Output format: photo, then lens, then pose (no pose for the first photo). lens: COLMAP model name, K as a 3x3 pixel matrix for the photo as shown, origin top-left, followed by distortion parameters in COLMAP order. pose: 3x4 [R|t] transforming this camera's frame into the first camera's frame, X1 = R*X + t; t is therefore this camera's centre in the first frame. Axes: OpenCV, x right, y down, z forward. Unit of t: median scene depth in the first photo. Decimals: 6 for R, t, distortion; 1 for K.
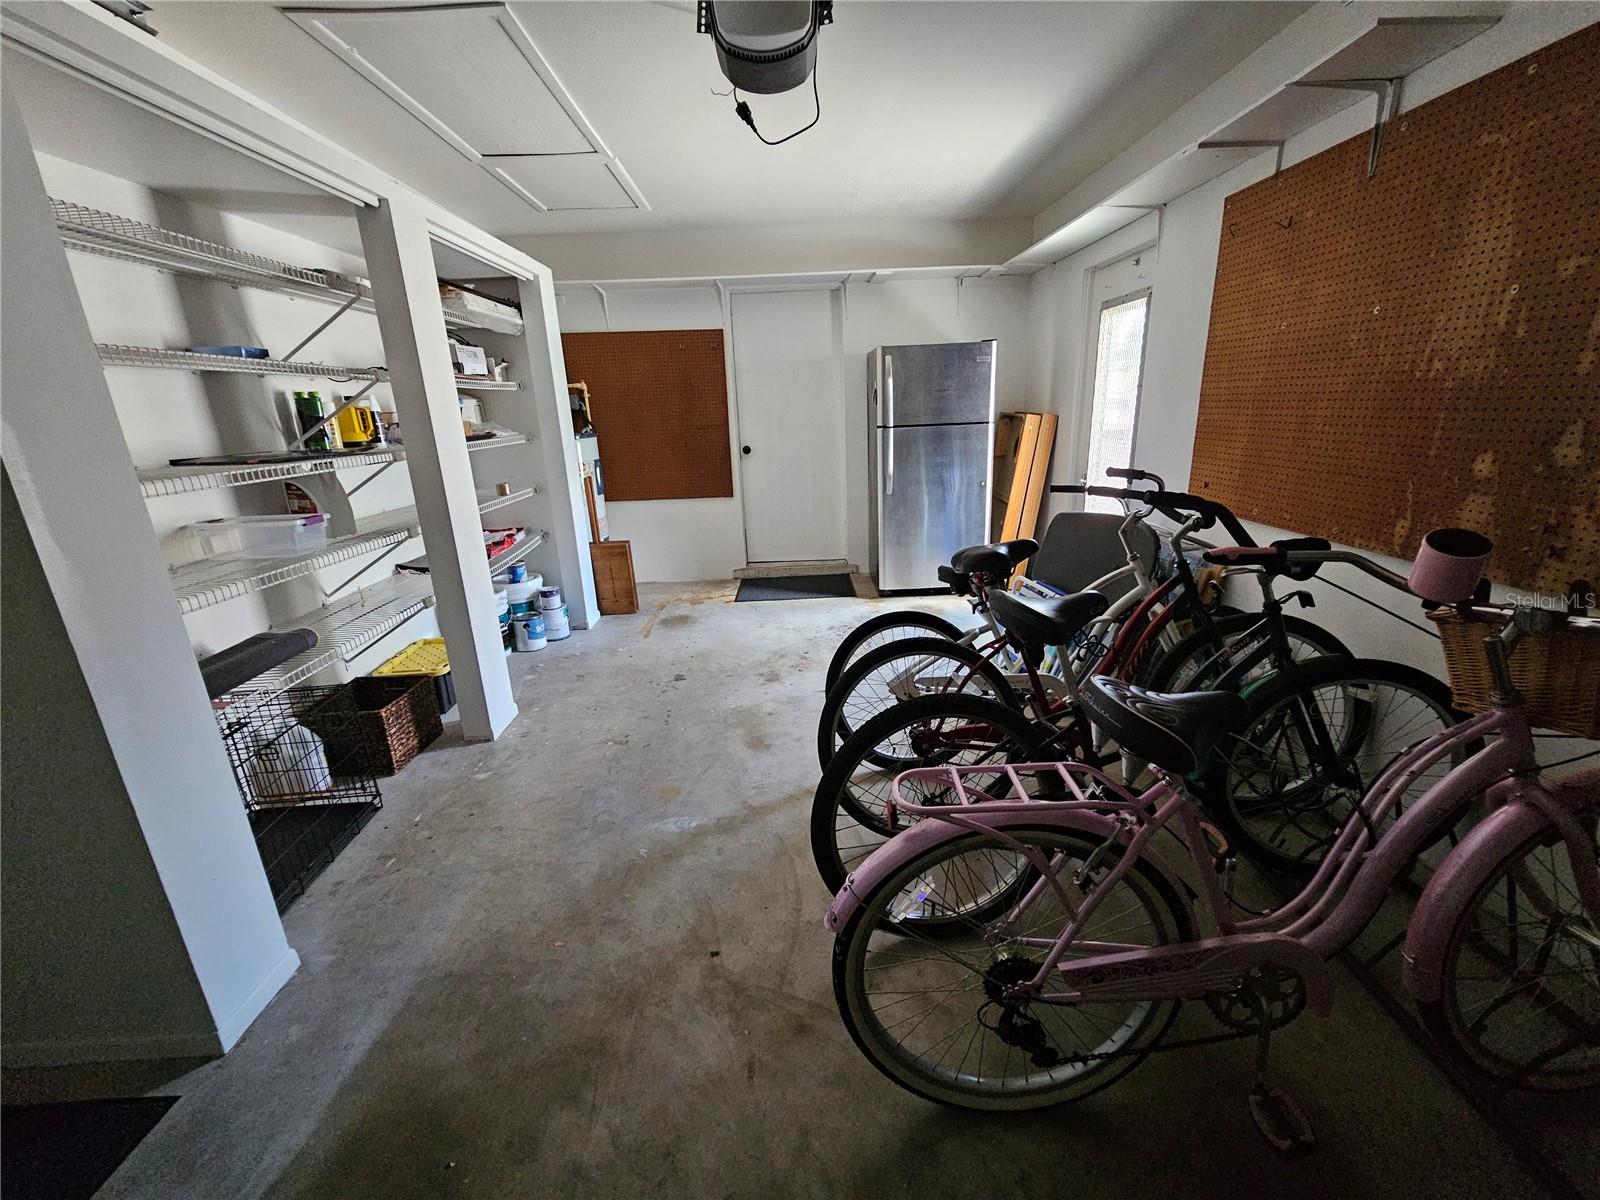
lens RADIAL K [[655.2, 0, 808.5], [0, 655.2, 596.0], [0, 0, 1]] dist [-0.001162, -0.000321]
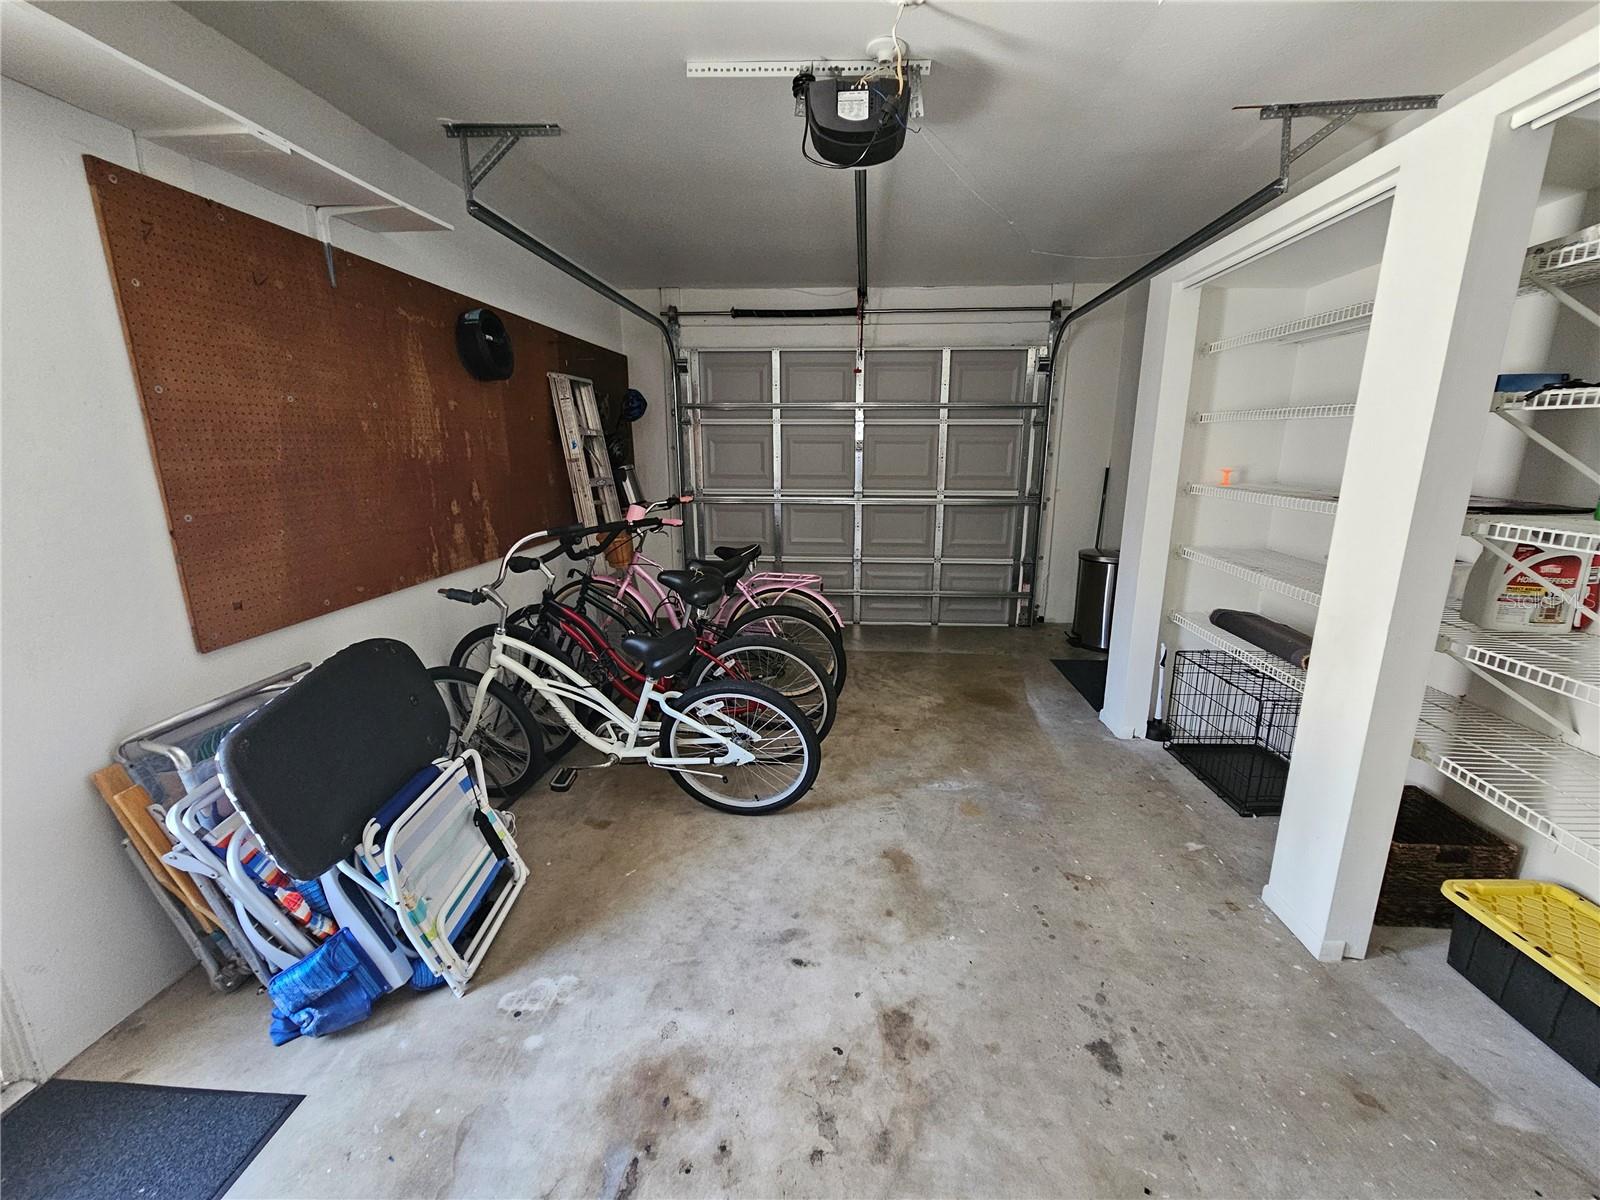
lens RADIAL K [[655.2, 0, 808.6], [0, 655.2, 600.7], [0, 0, 1]] dist [-0.001162, -0.000321]
pose [[-0.994567, 0.014270, 0.103118, -0.079339], [0.063963, 0.865285, 0.497182, -0.705730], [-0.082131, 0.501076, -0.861497, 2.269092]]
